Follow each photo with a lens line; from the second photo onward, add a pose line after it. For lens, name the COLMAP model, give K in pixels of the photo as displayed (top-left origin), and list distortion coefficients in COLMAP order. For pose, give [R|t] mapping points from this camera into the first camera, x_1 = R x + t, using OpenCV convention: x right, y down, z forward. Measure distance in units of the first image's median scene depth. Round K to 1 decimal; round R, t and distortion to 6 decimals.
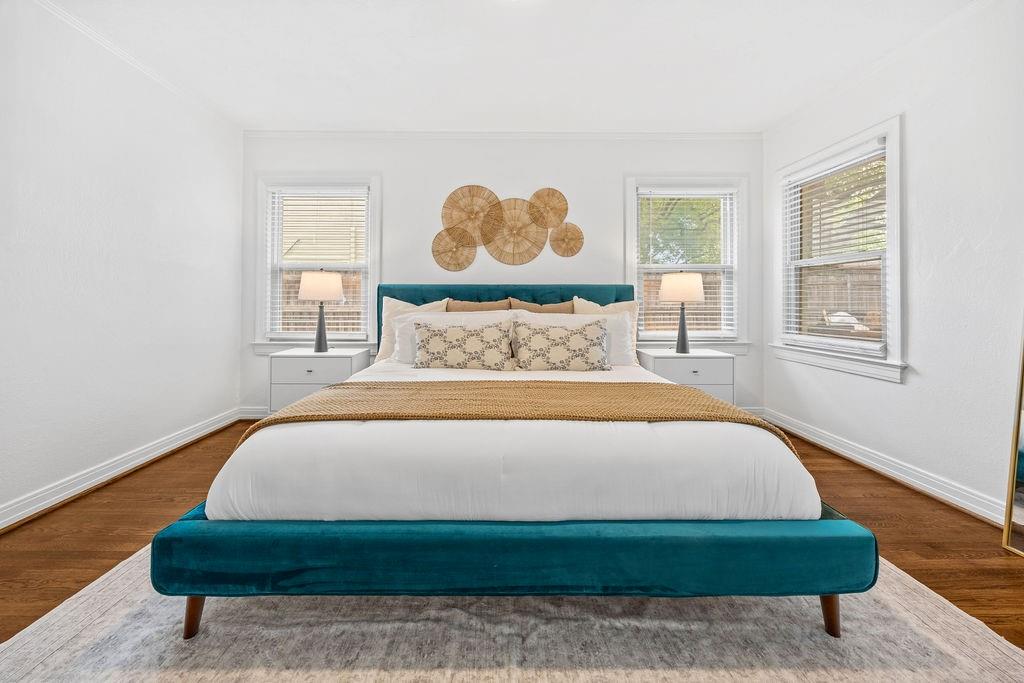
lens RADIAL K [[402.9, 0, 509.6], [0, 402.9, 293.5], [0, 0, 1]] dist [-0.002958, -0.000309]
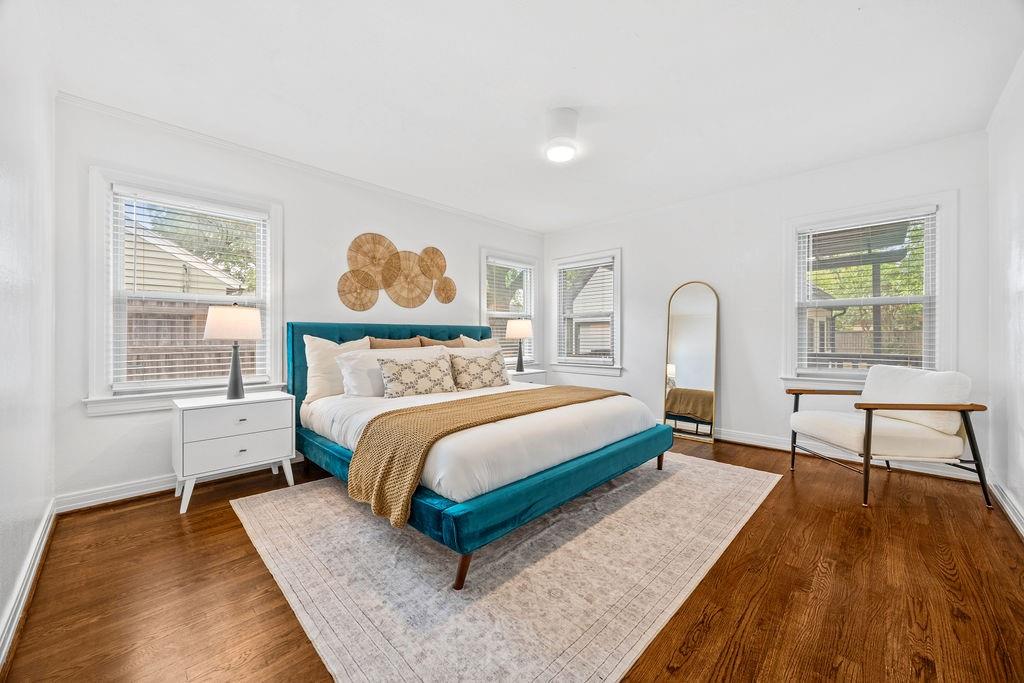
lens RADIAL K [[388.3, 0, 513.0], [0, 388.3, 336.0], [0, 0, 1]] dist [-0.003061, -0.000192]
pose [[0.699241, -0.002558, 0.714881, -0.645736], [-0.009306, 0.999876, 0.012680, -0.006740], [-0.714825, -0.015519, 0.699131, -0.013901]]
